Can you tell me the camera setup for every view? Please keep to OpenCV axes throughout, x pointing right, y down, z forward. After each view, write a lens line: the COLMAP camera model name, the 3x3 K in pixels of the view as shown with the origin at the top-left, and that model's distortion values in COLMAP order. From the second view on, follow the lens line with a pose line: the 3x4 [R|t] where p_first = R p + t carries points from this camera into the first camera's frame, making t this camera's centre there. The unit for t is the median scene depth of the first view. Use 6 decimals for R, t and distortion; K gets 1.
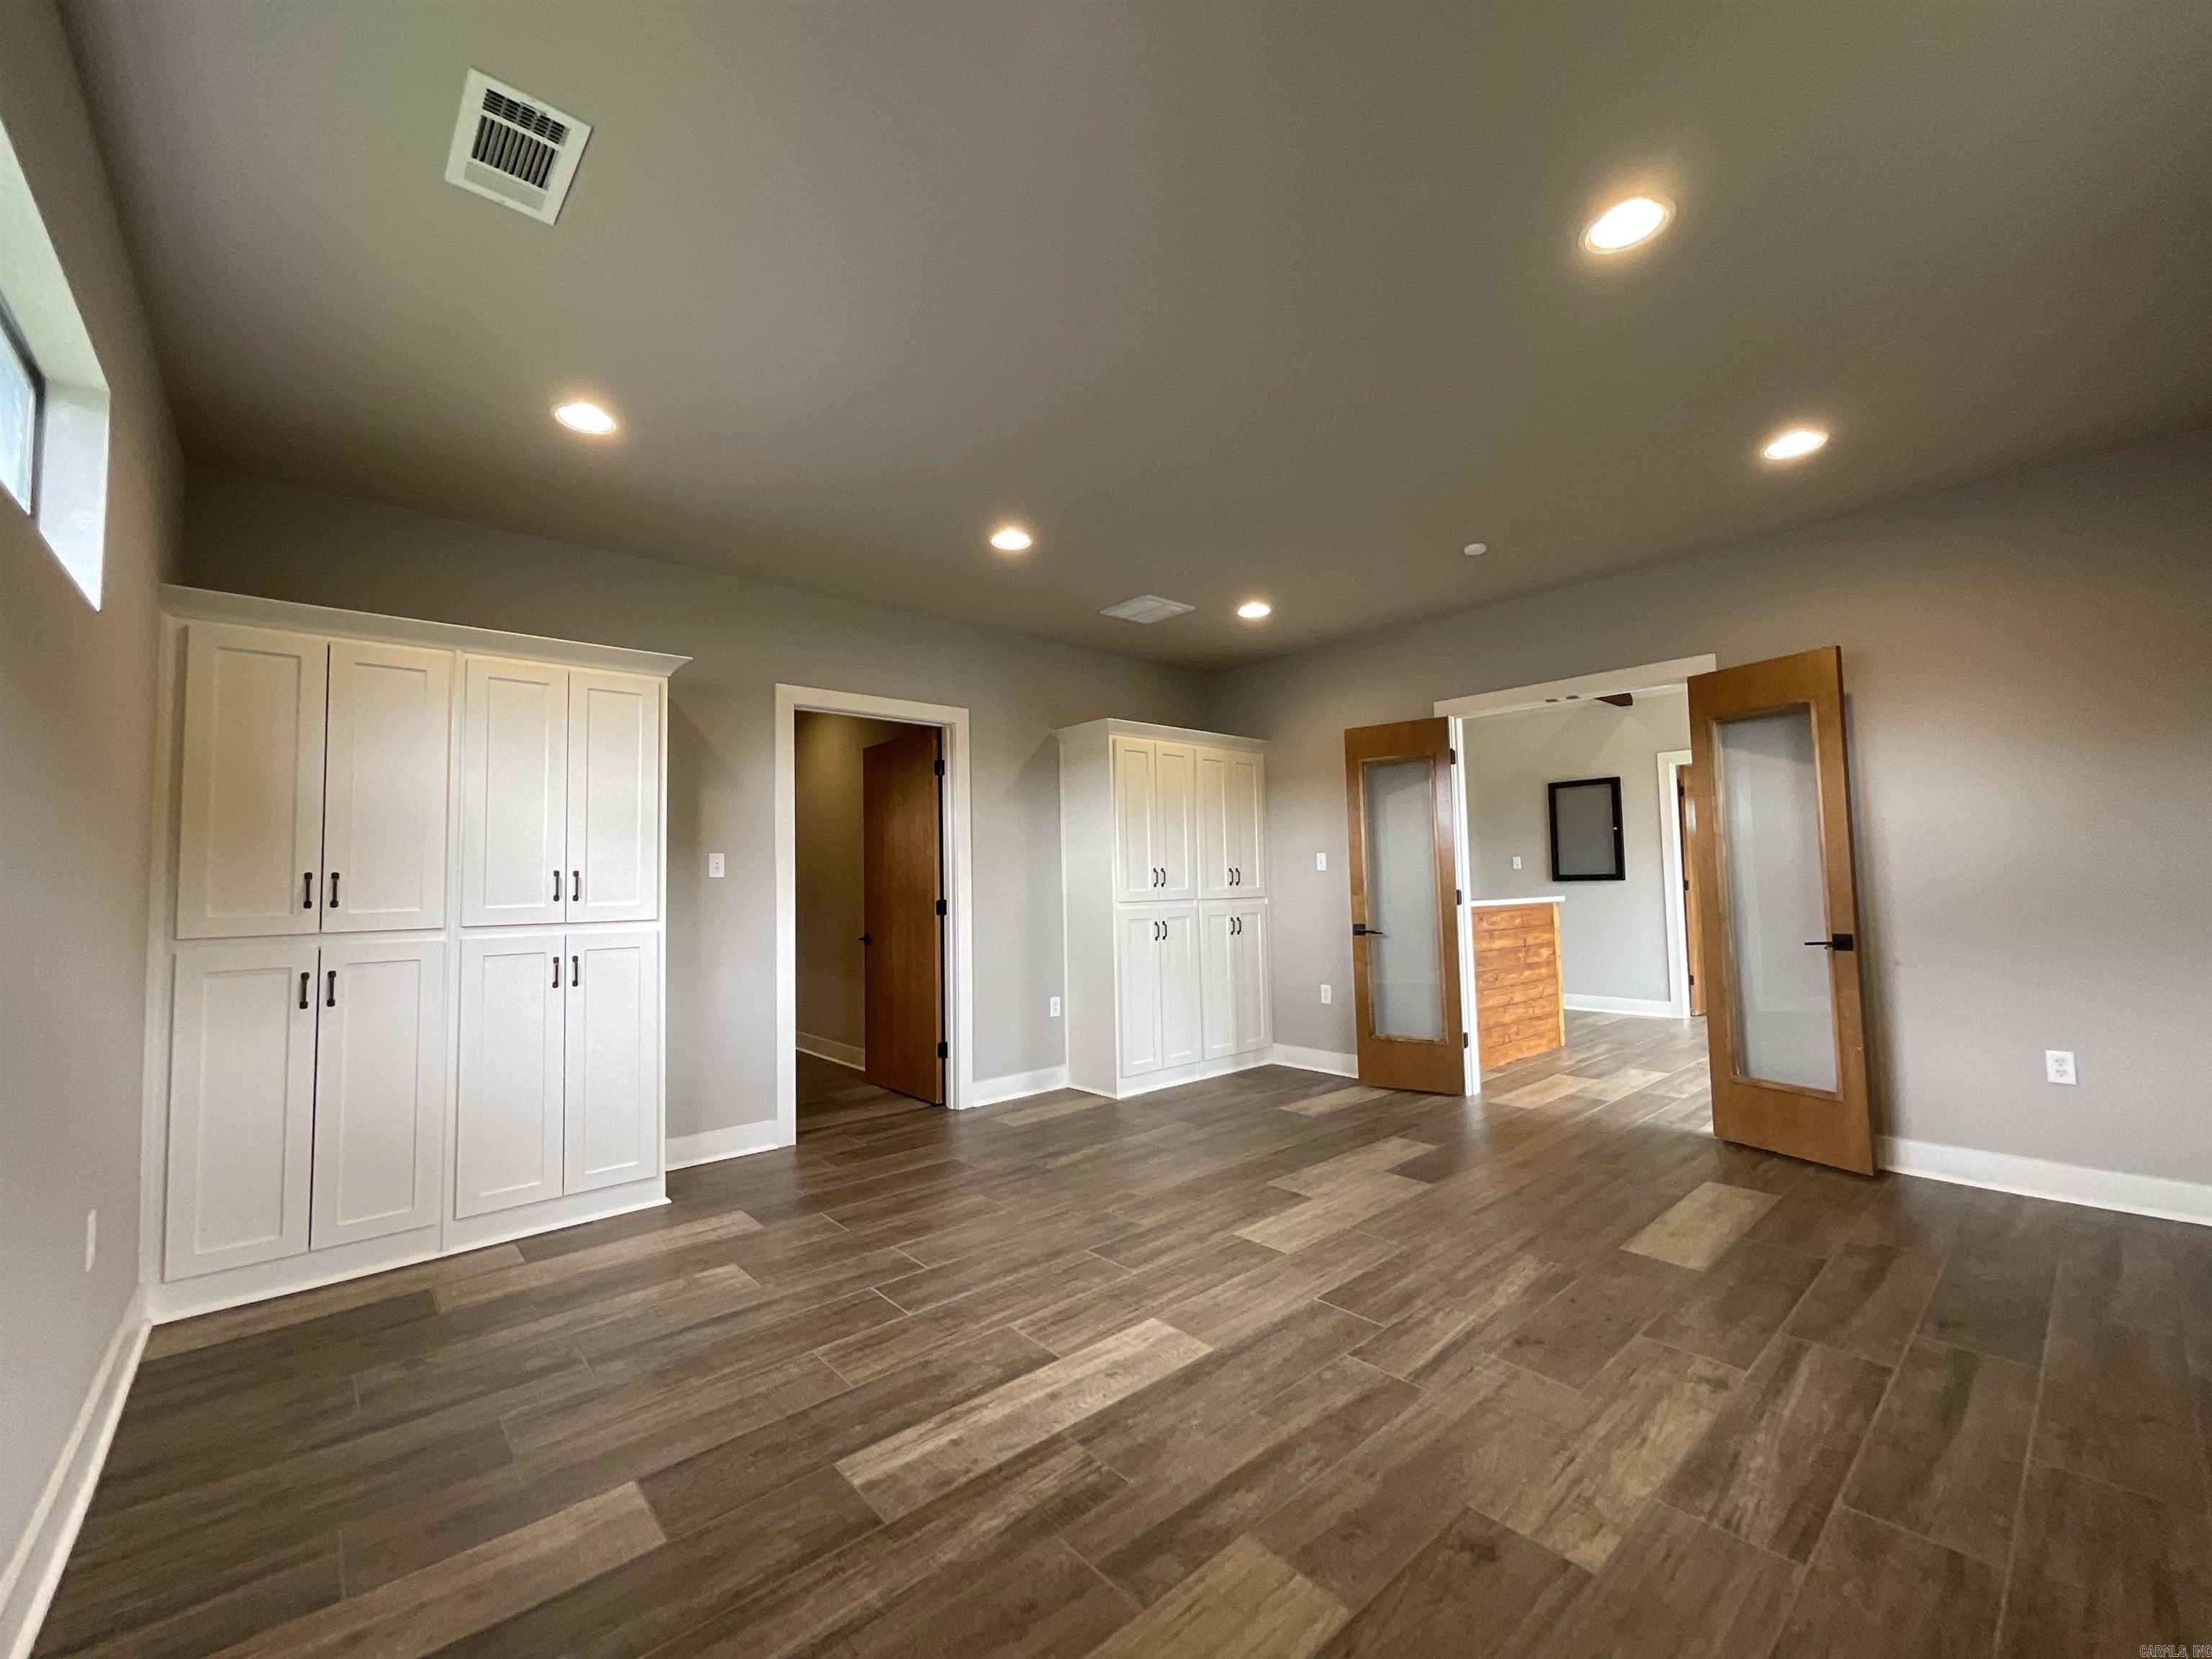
lens RADIAL K [[896.5, 0, 1112.2], [0, 896.5, 834.2], [0, 0, 1]] dist [0.001566, 0.000402]
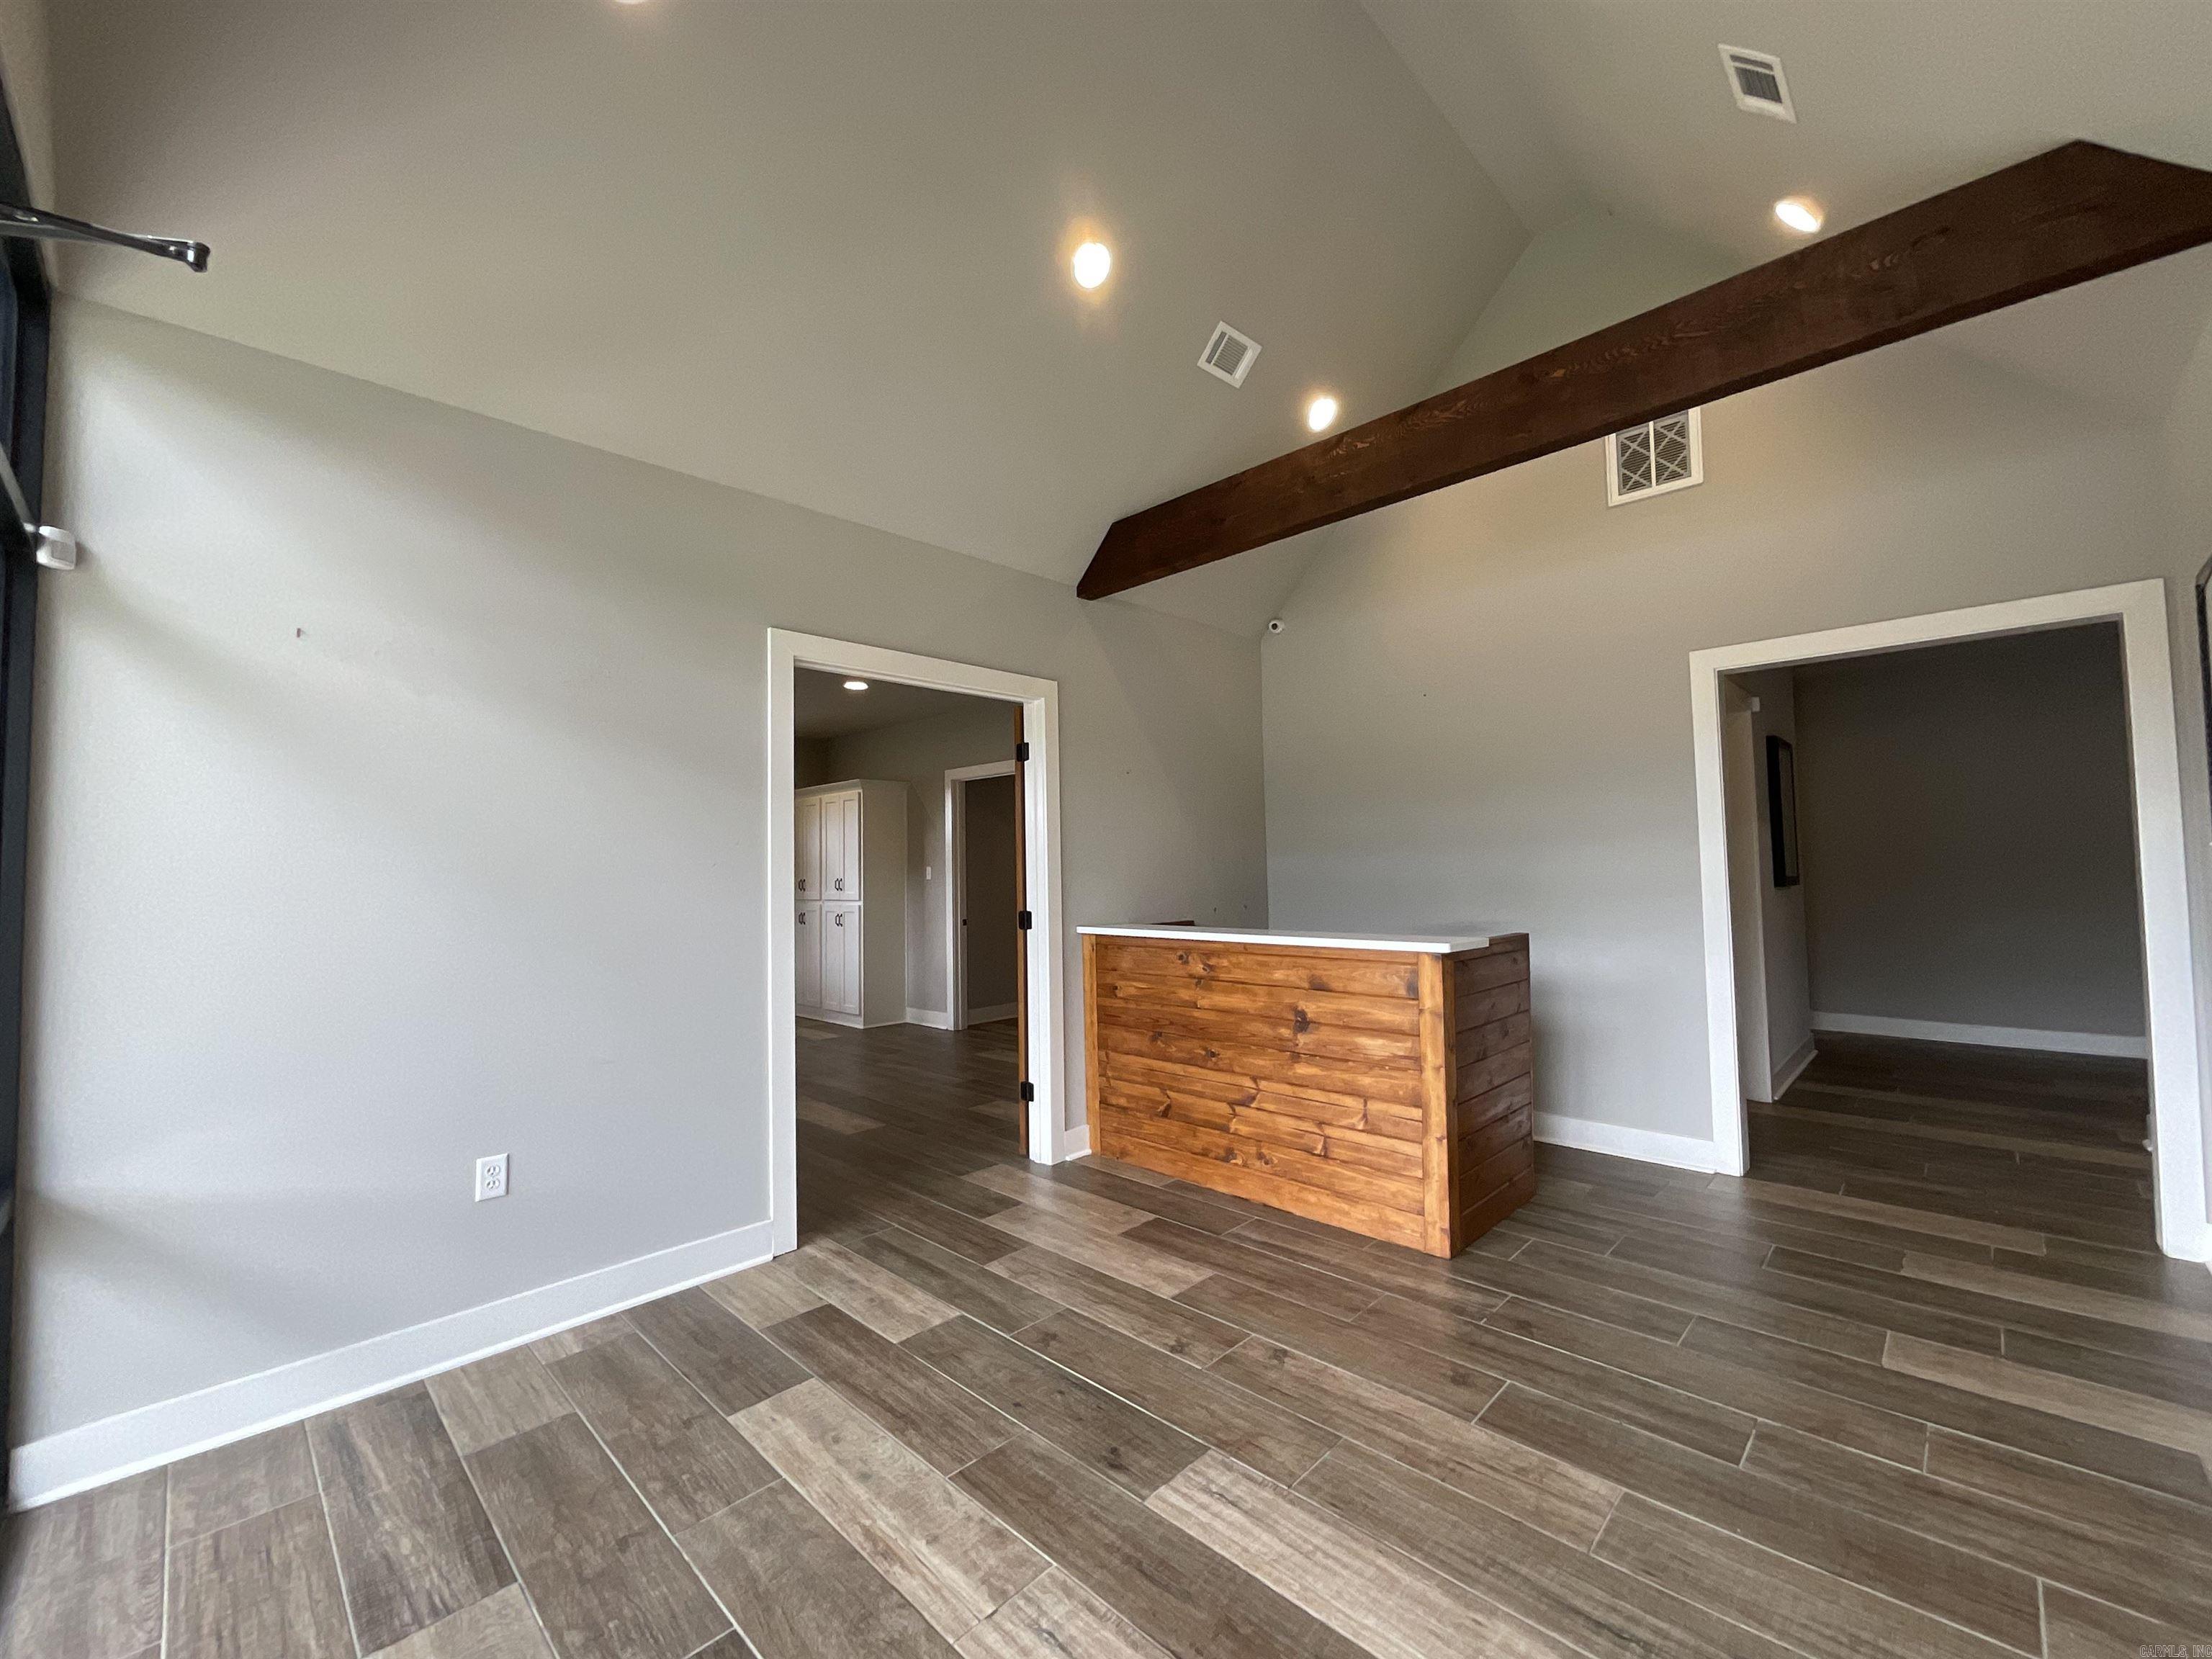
lens RADIAL K [[896.5, 0, 1112.2], [0, 896.5, 834.2], [0, 0, 1]] dist [0.001566, 0.000402]
pose [[0.077913, -0.026142, -0.996617, 2.294480], [0.069235, 0.997385, -0.020750, 0.028554], [0.994553, -0.067384, 0.079519, 1.908580]]
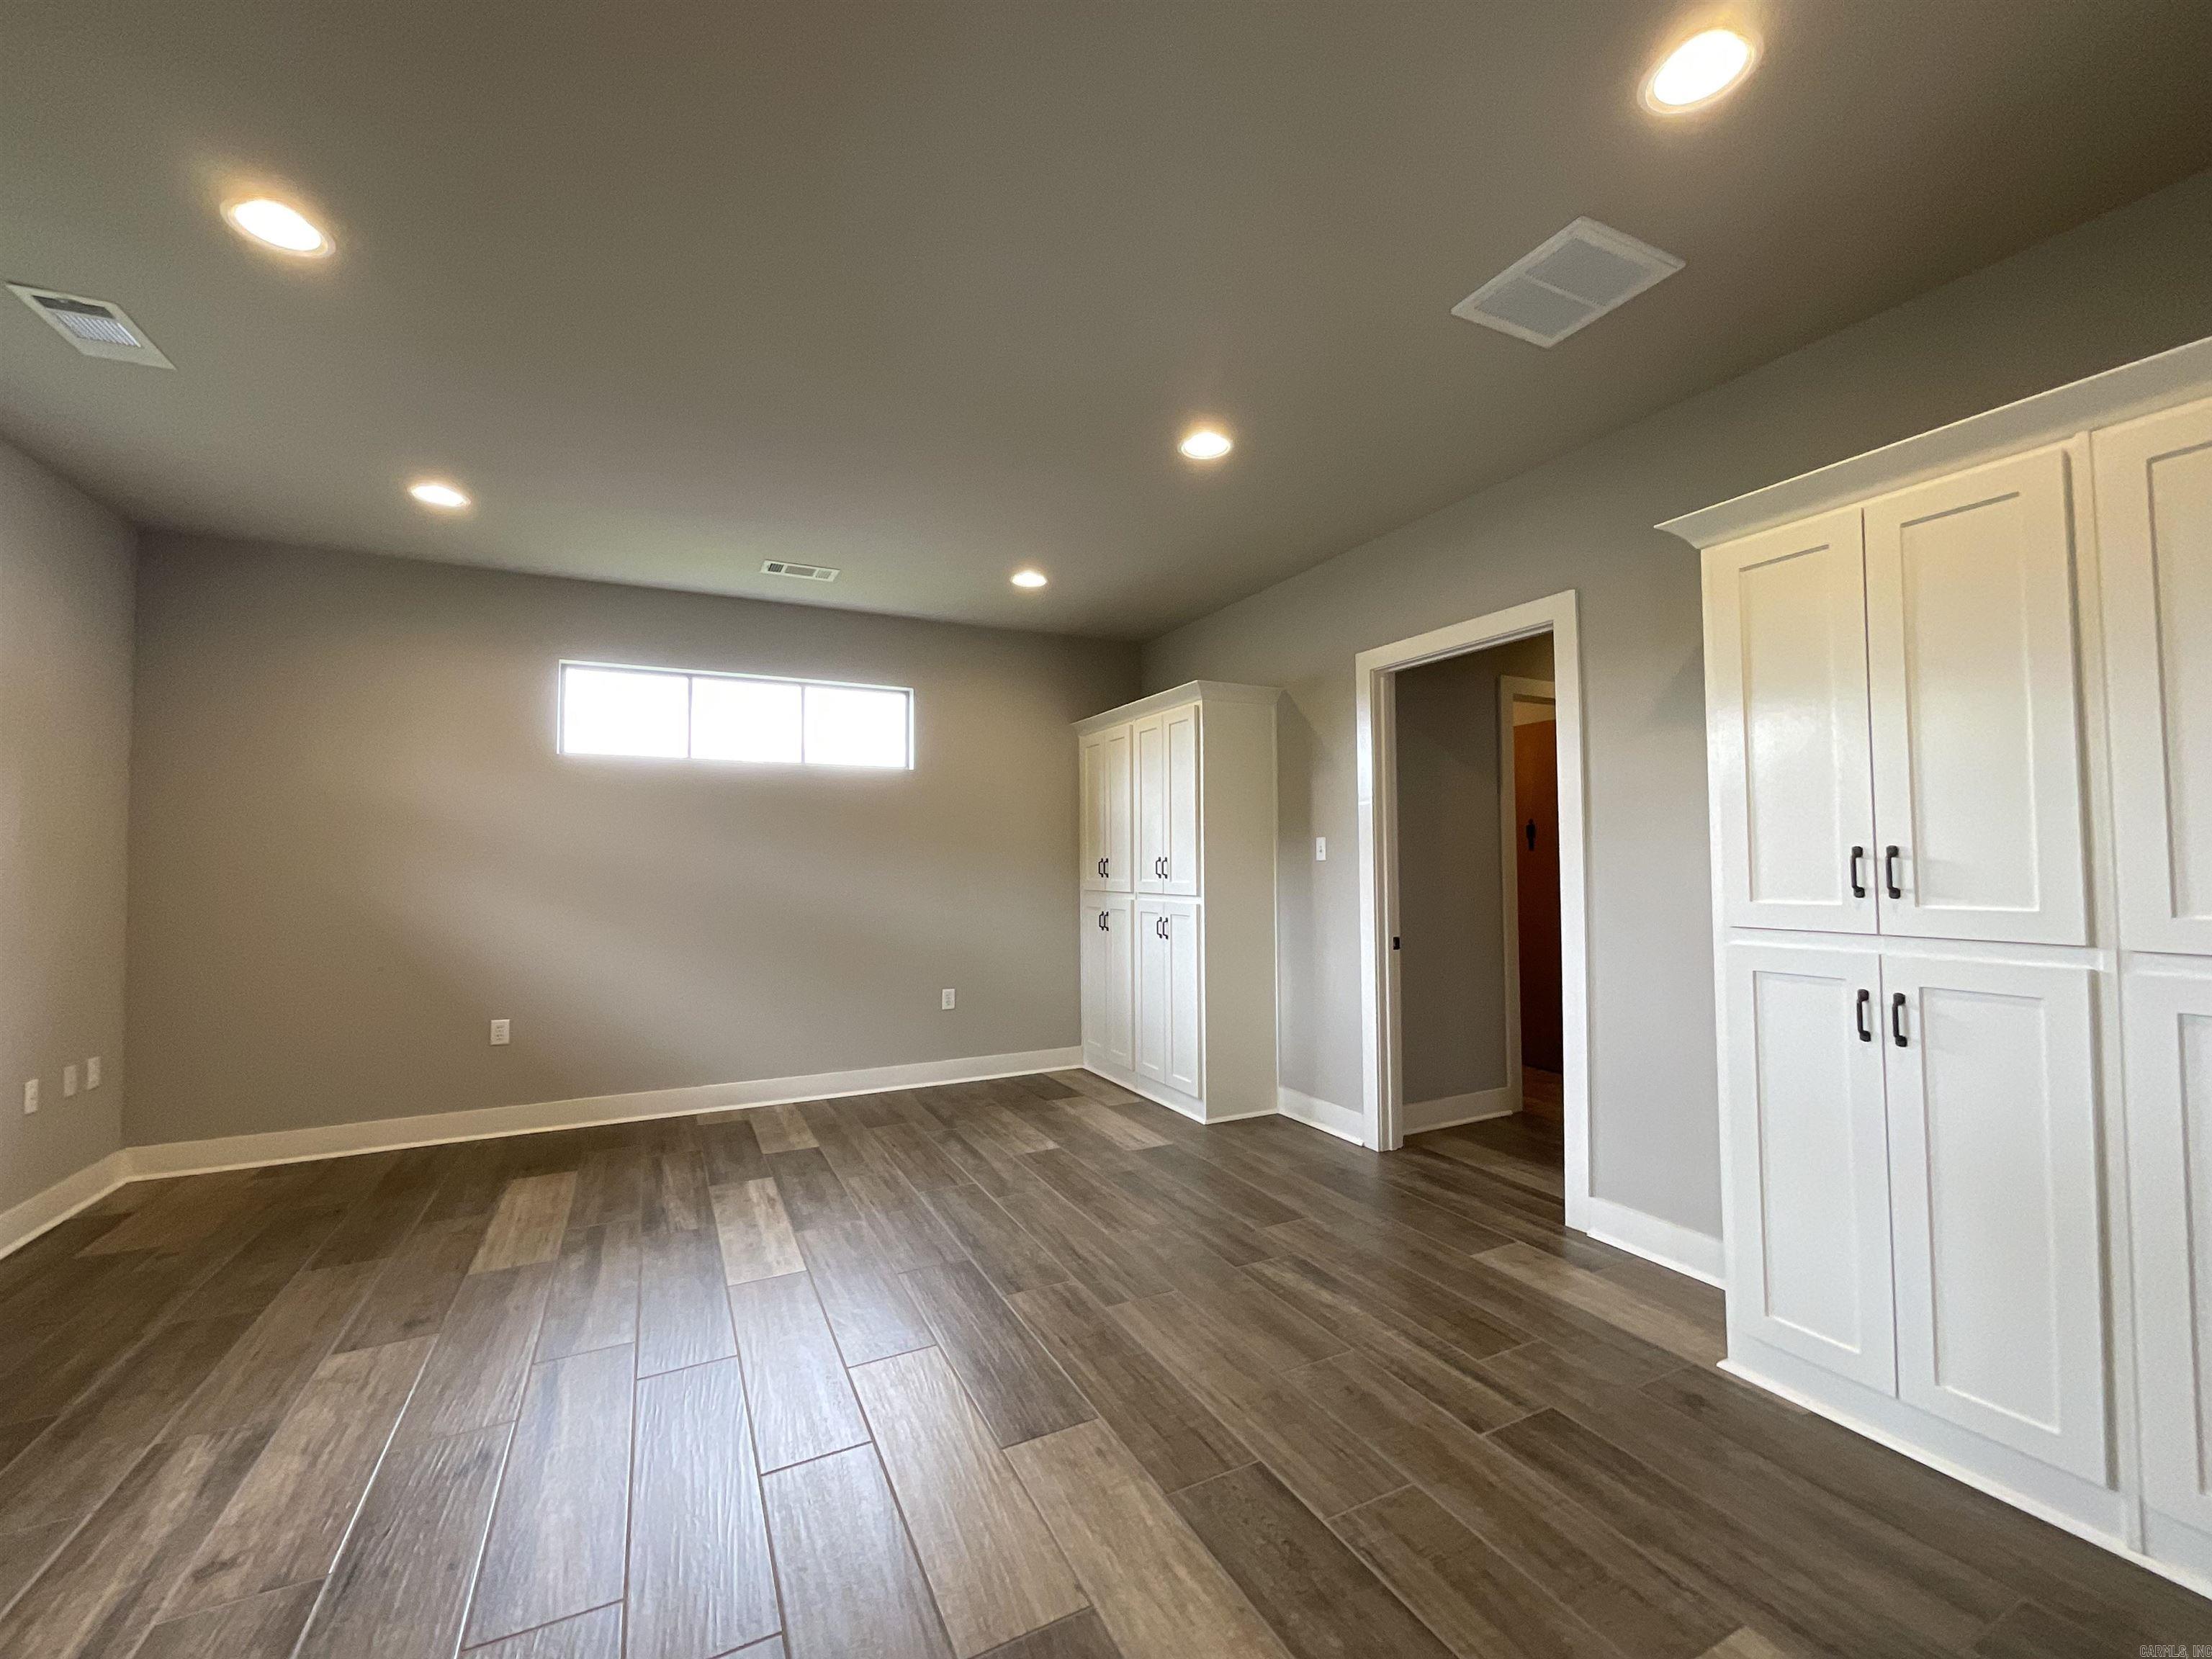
lens RADIAL K [[905.6, 0, 1103.1], [0, 905.6, 828.3], [0, 0, 1]] dist [0.002749, 0.000586]
pose [[-0.259329, -0.015731, -0.965661, 0.986215], [0.063870, 0.997399, -0.033400, 0.045854], [0.963675, -0.070338, -0.257649, 1.580126]]
